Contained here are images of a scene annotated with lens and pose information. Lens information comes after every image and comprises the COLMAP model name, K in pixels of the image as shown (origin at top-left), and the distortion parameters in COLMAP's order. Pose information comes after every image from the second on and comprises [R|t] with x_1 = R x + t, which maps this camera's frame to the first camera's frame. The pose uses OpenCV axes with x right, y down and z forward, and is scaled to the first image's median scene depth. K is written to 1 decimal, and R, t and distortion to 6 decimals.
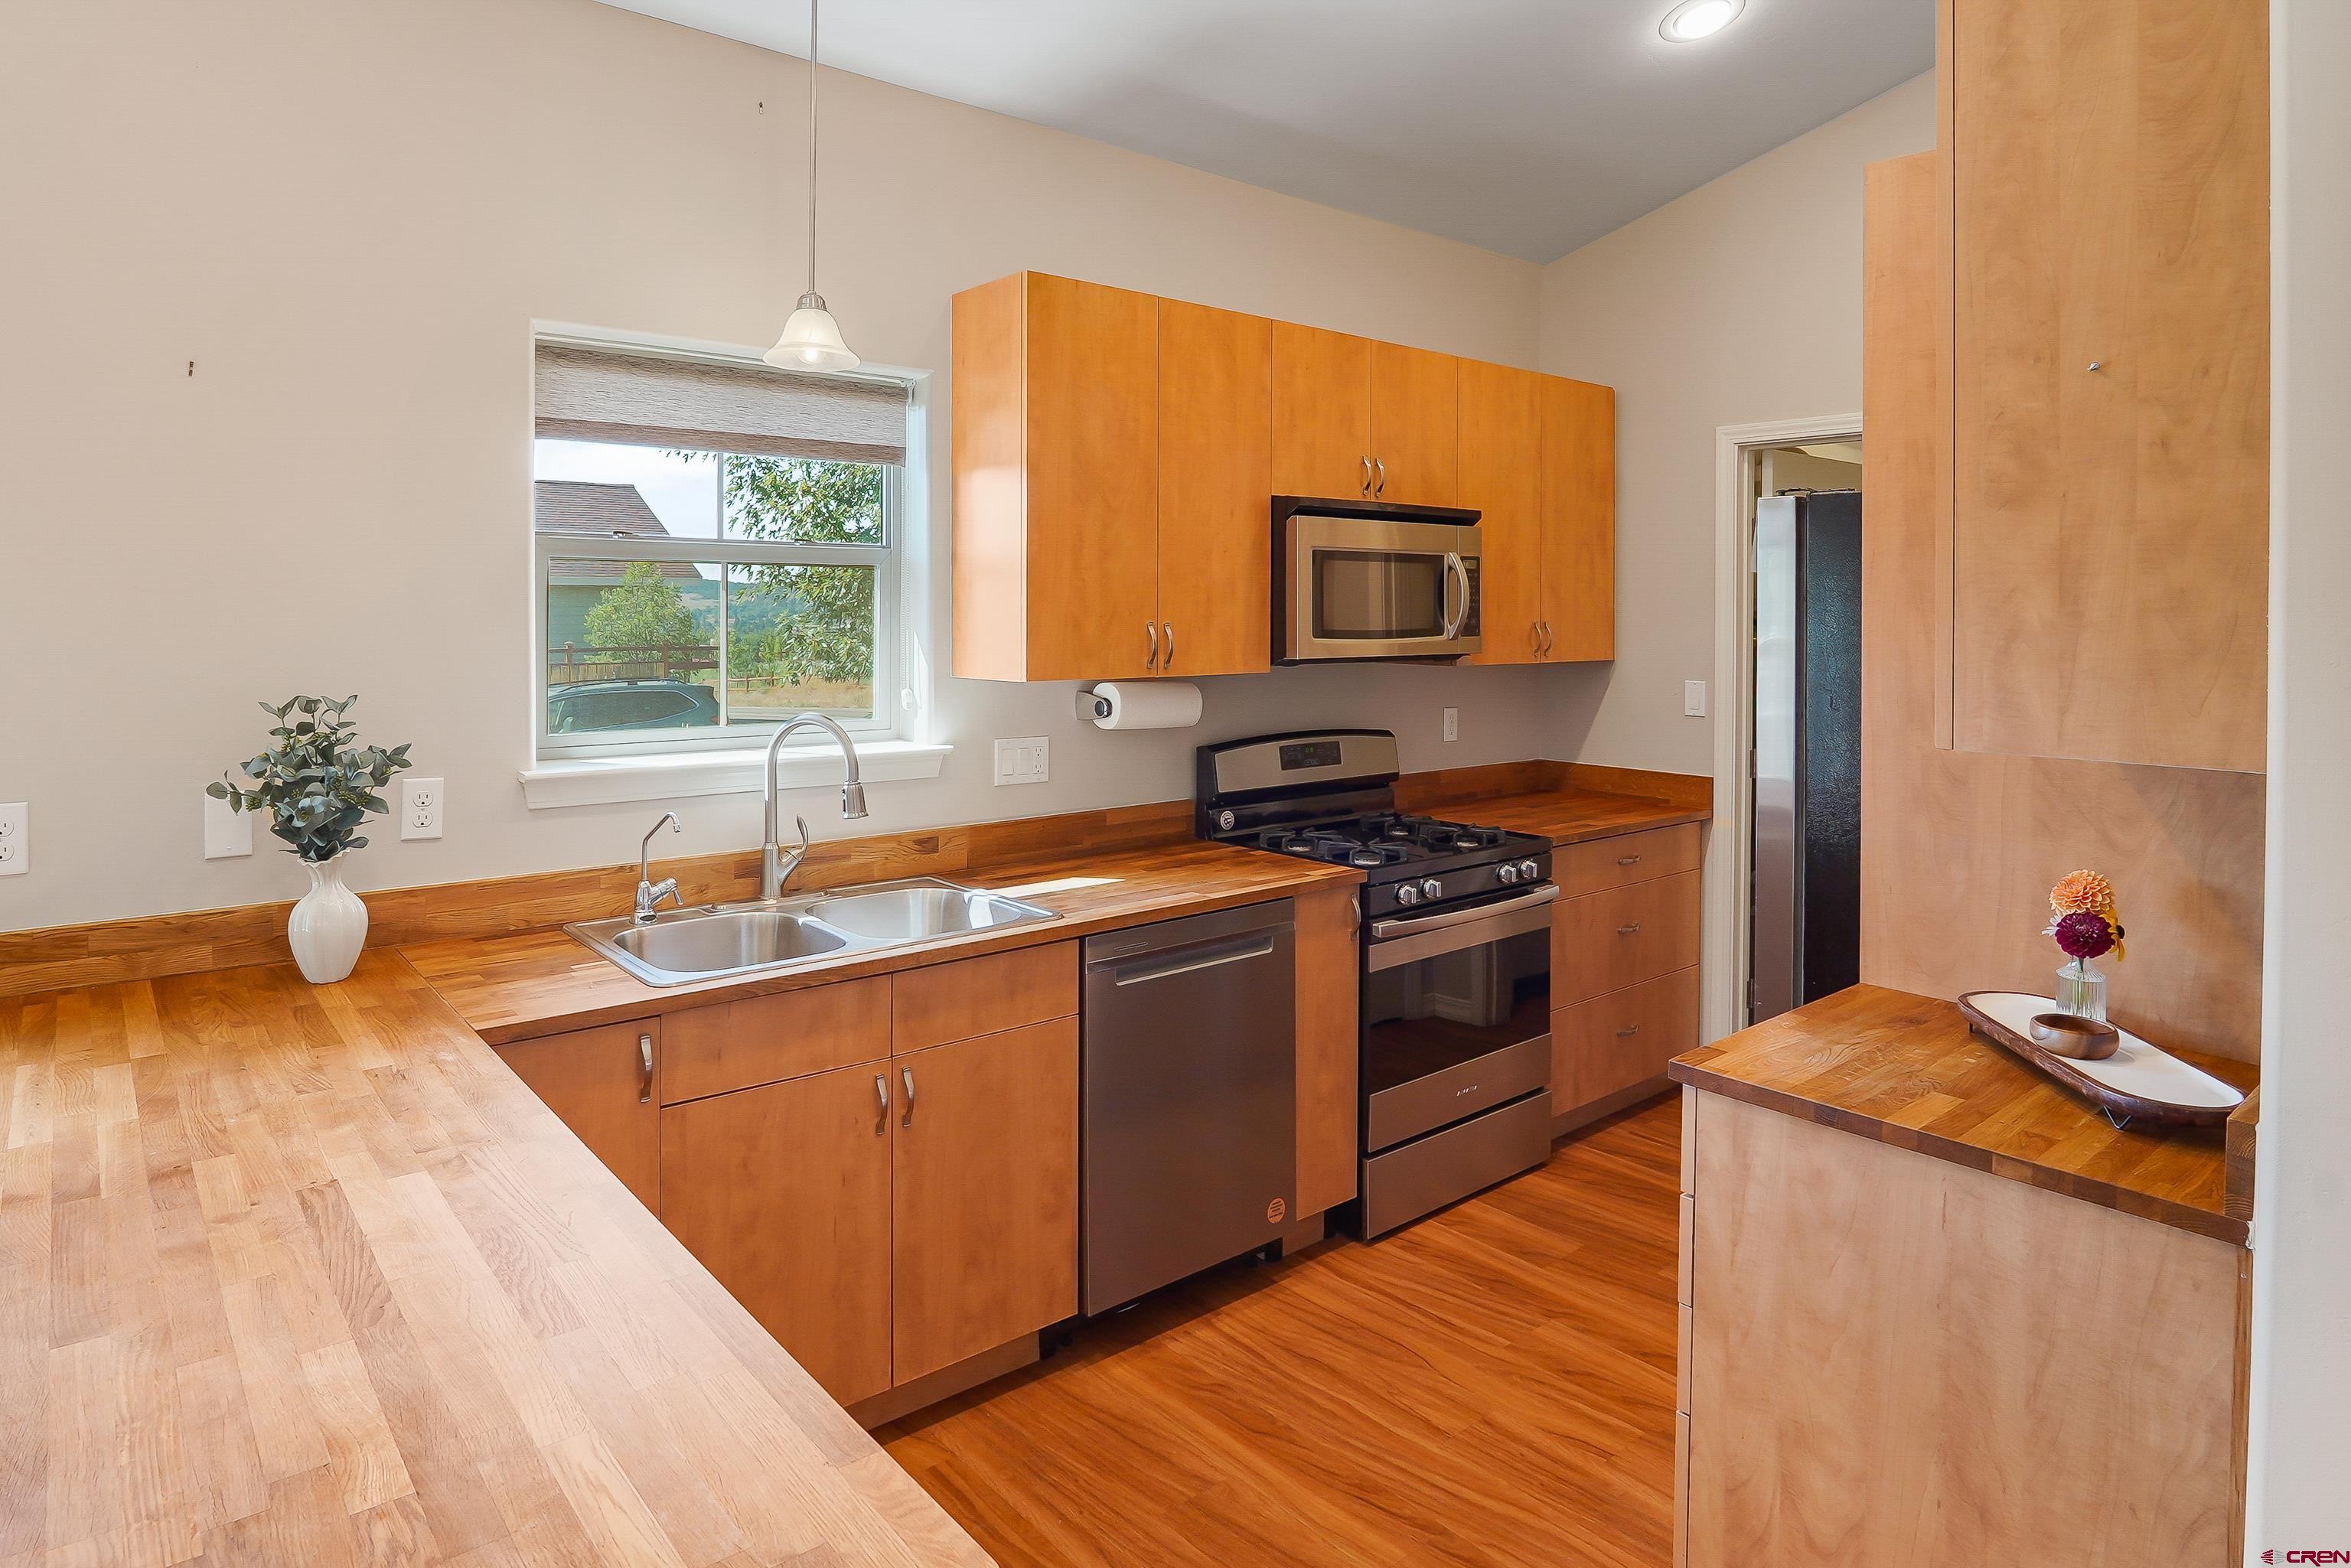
lens RADIAL K [[1315.2, 0, 1160.8], [0, 1315.2, 631.6], [0, 0, 1]] dist [-0.019353, 0.001011]
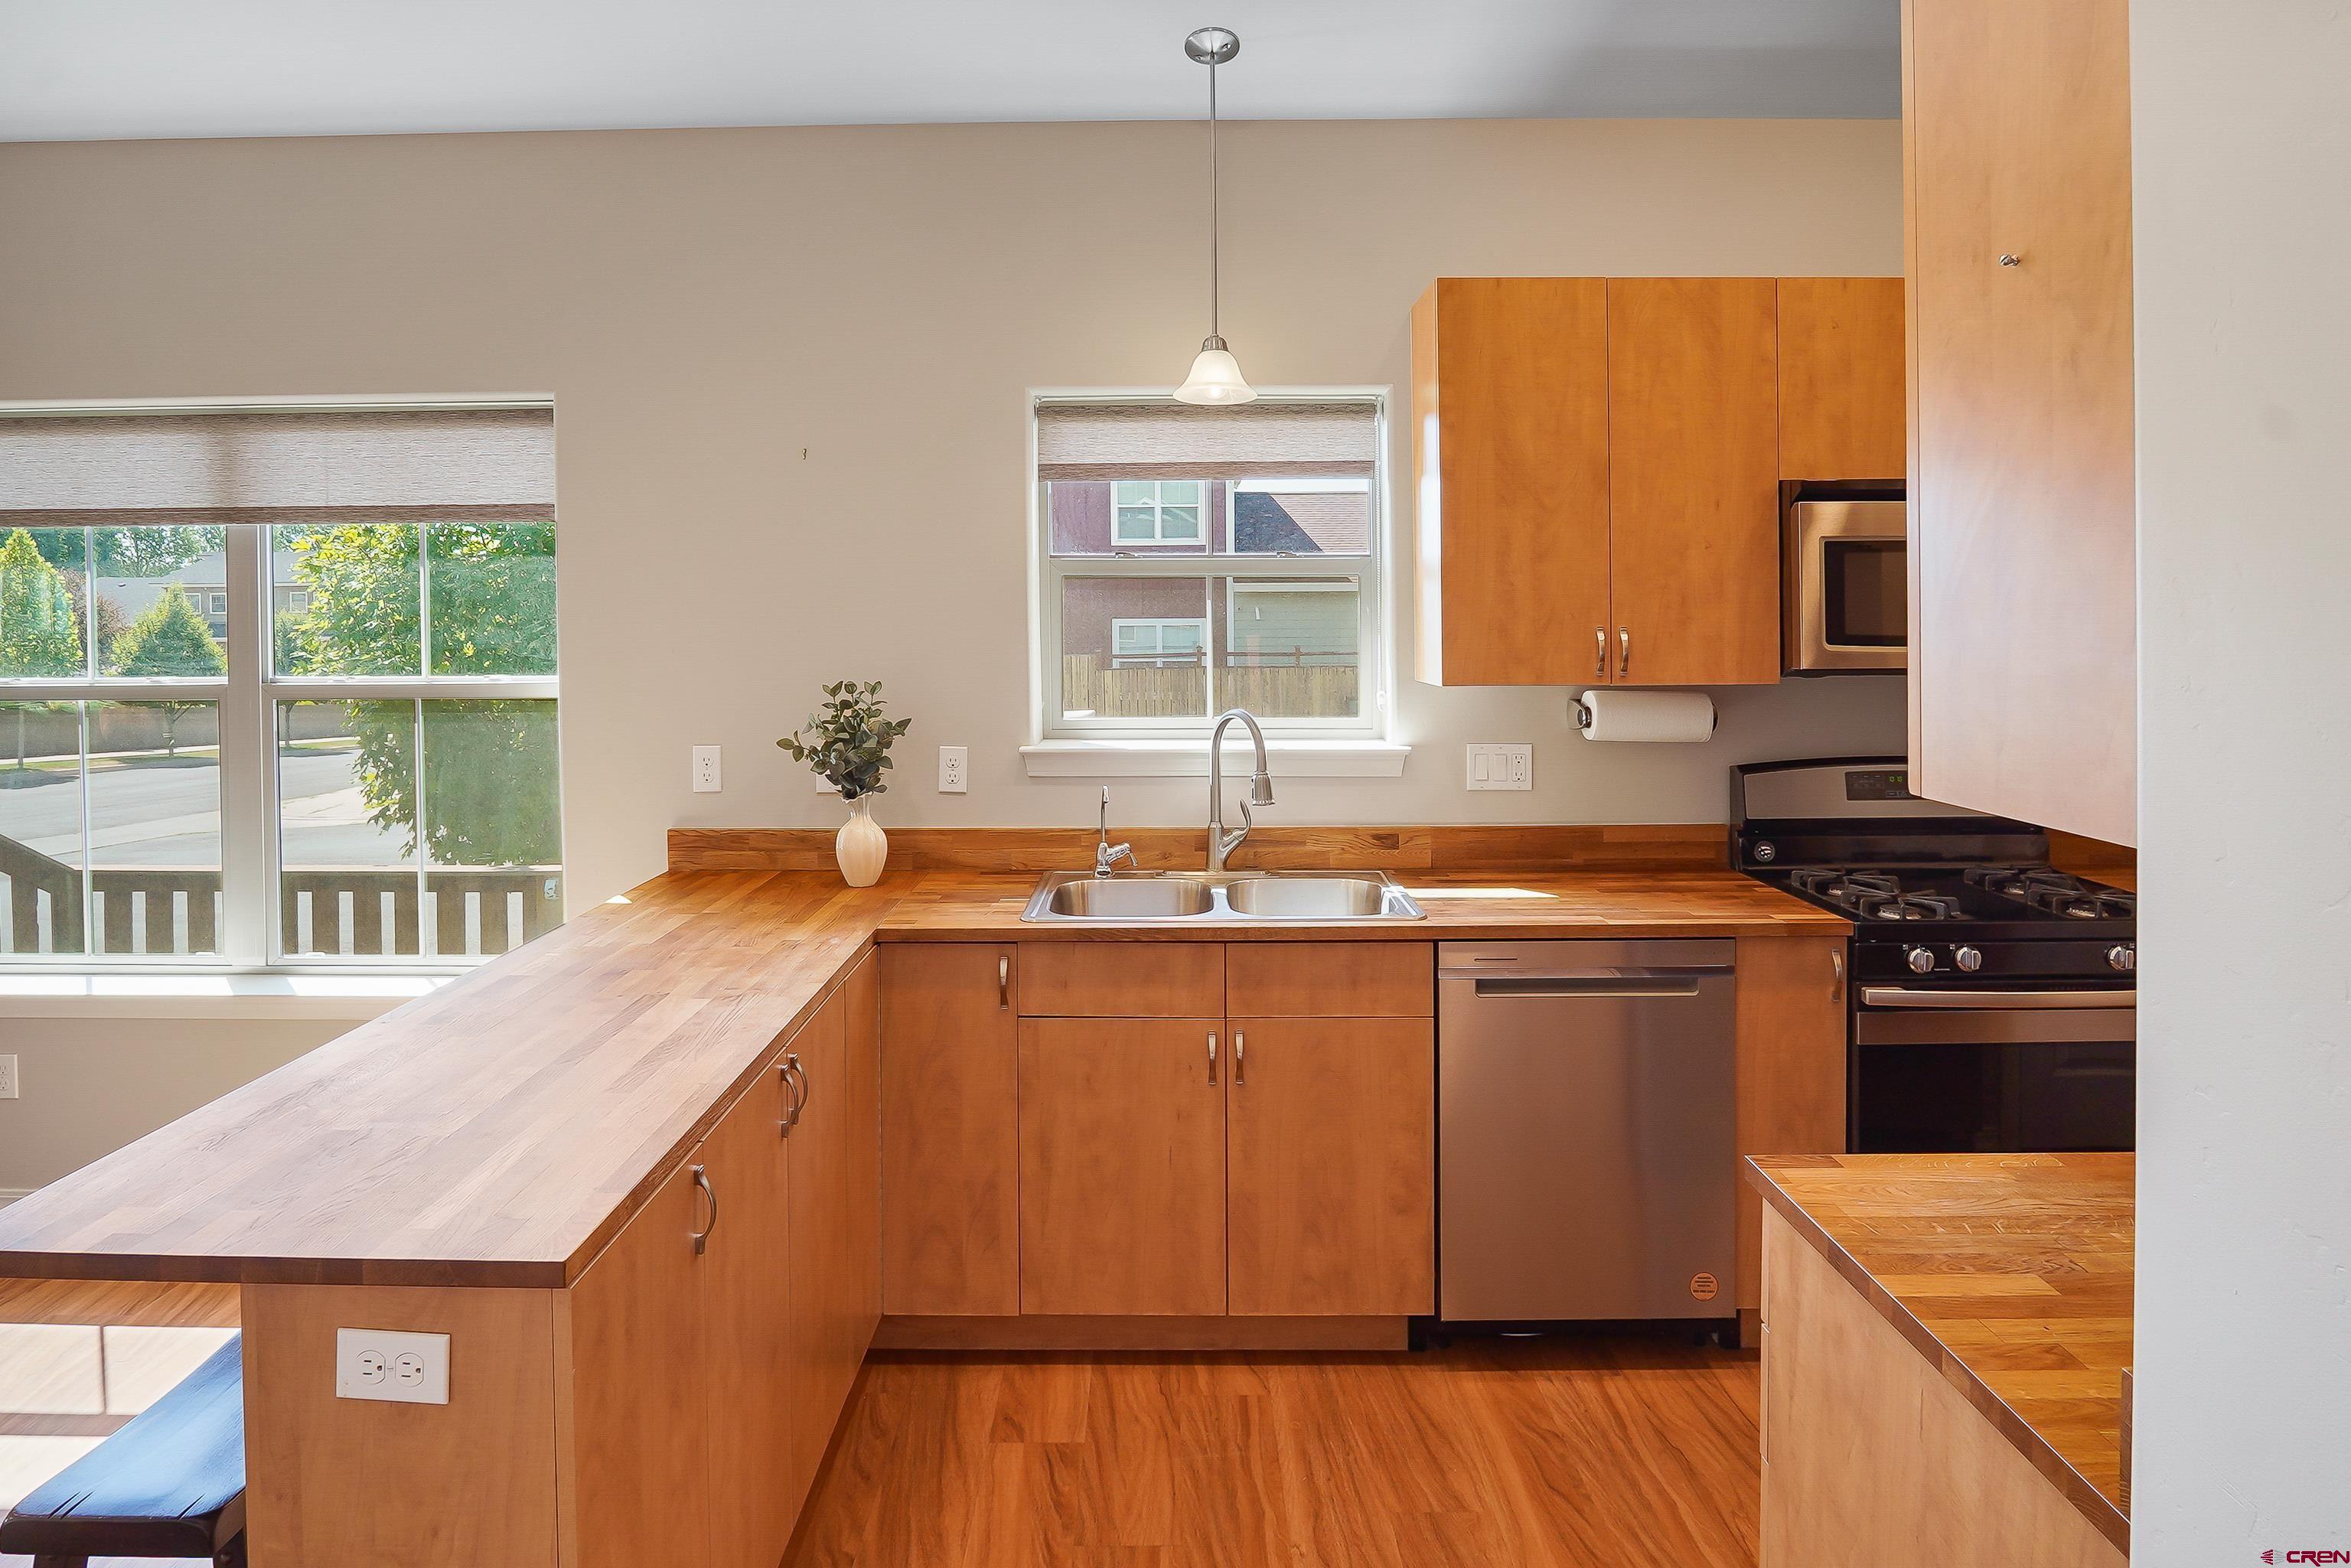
lens RADIAL K [[1317.8, 0, 1131.6], [0, 1317.8, 643.8], [0, 0, 1]] dist [-0.023451, 0.004104]
pose [[0.776173, 0.004862, -0.630501, 0.365114], [-0.001416, 0.999981, 0.005968, -0.000215], [0.630518, -0.003740, 0.776165, 0.070305]]
